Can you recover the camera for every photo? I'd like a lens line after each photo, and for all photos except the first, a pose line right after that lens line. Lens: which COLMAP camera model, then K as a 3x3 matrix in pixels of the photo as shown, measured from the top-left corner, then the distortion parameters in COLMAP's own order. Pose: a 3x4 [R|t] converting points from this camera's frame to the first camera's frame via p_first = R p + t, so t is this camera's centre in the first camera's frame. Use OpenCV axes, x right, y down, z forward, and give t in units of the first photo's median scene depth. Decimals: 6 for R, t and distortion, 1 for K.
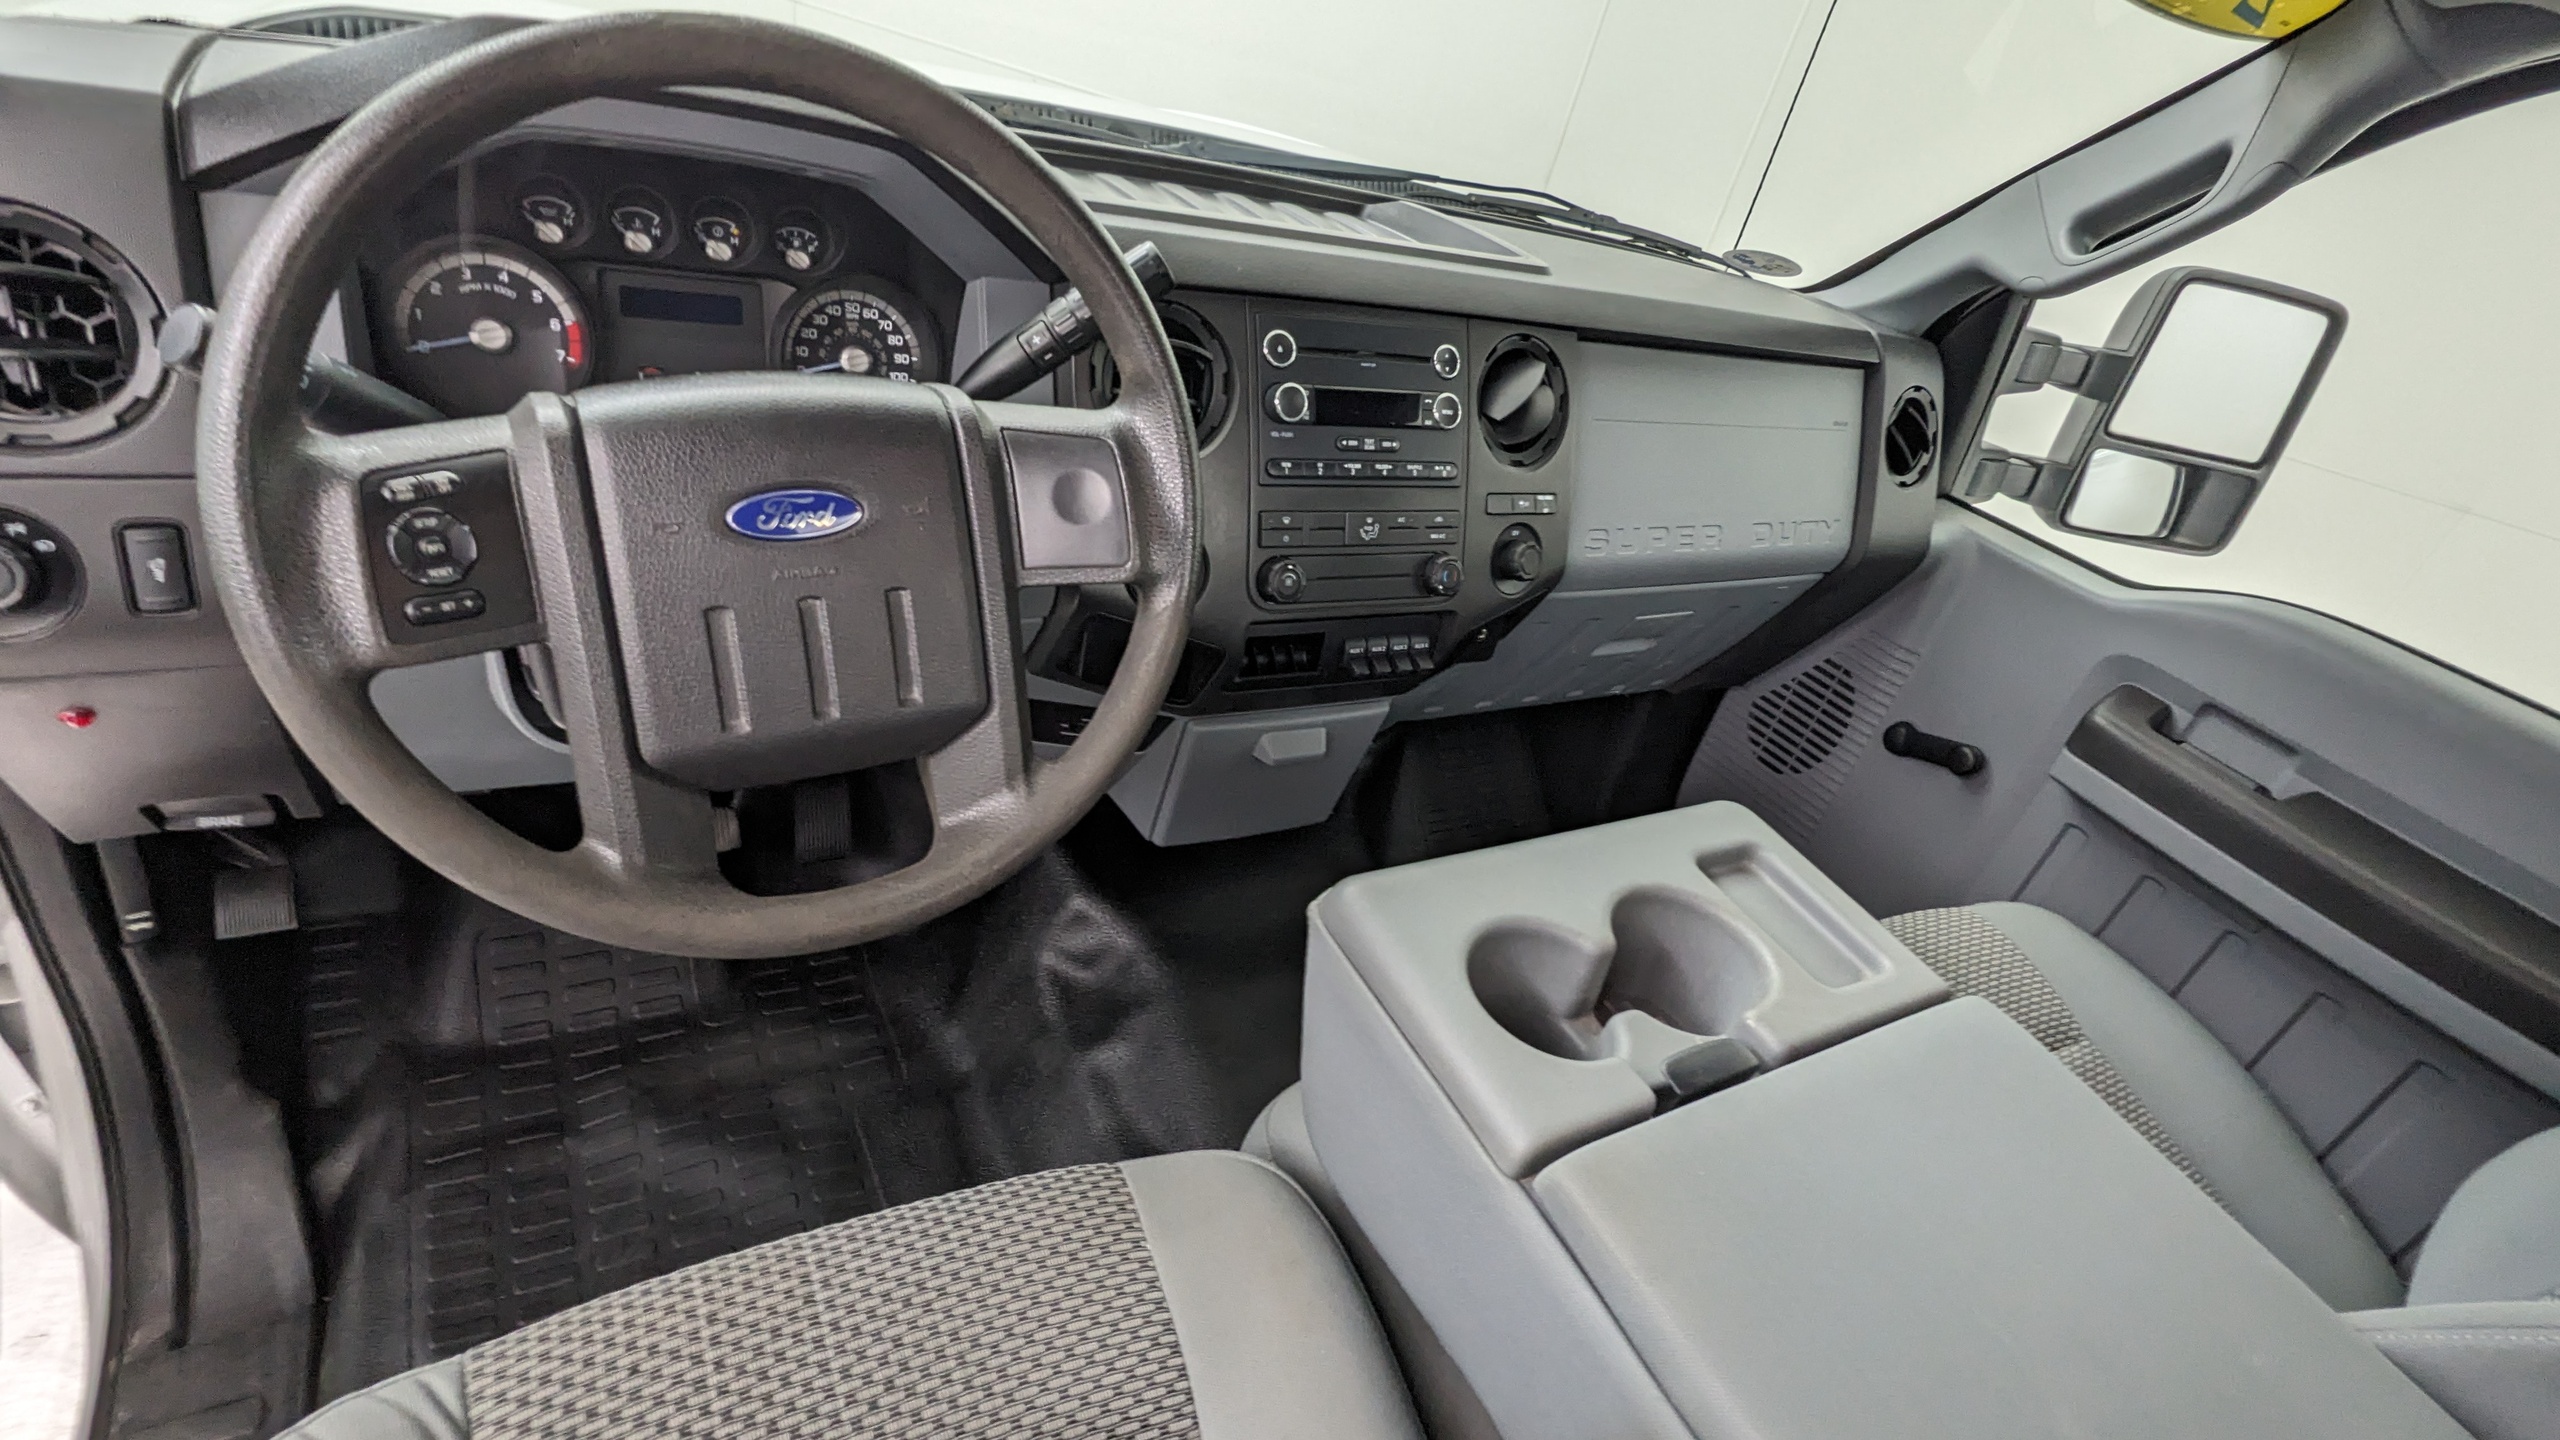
lens RADIAL K [[1193.1, 0, 1280.0], [0, 1193.1, 720.0], [0, 0, 1]] dist [-0.003422, -0.000725]
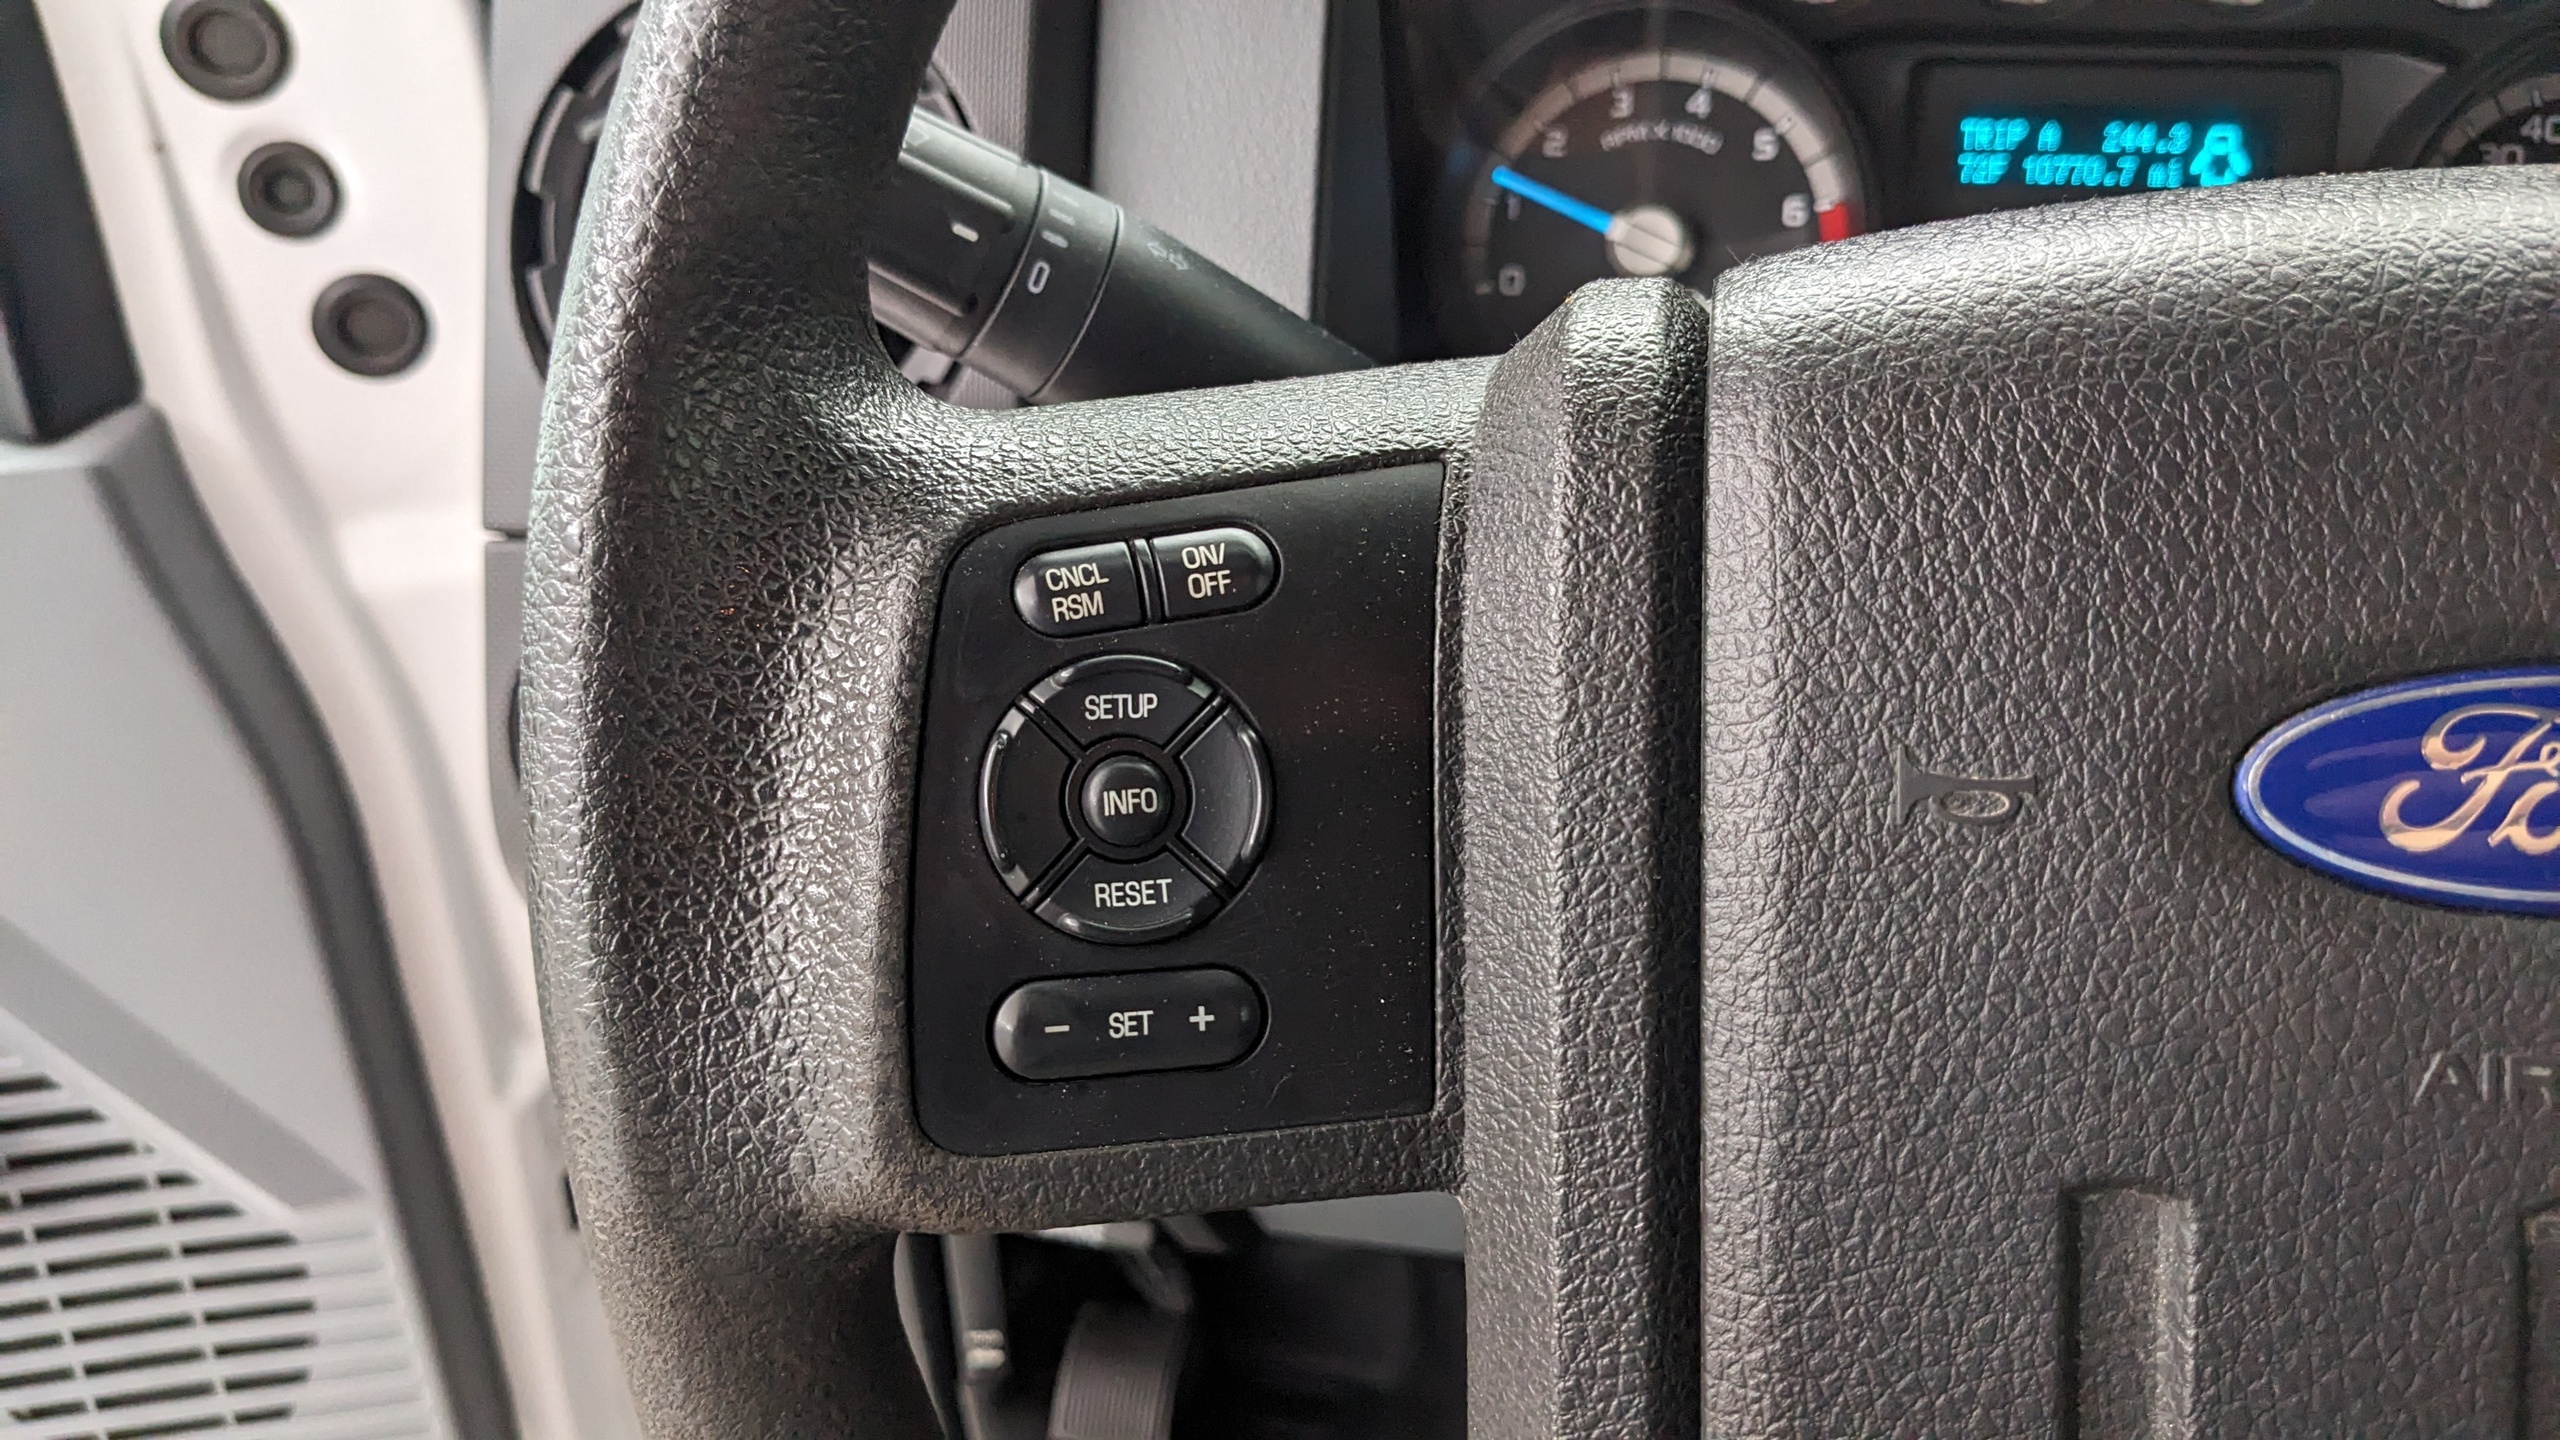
lens RADIAL K [[2122.8, 0, 1280.0], [0, 2122.8, 720.0], [0, 0, 1]] dist [0.025471, -0.105556]
pose [[0.699383, 0.073873, -0.710919, -0.288605], [-0.183401, 0.979891, -0.078603, -0.107949], [0.690816, 0.185357, 0.698868, 0.566248]]
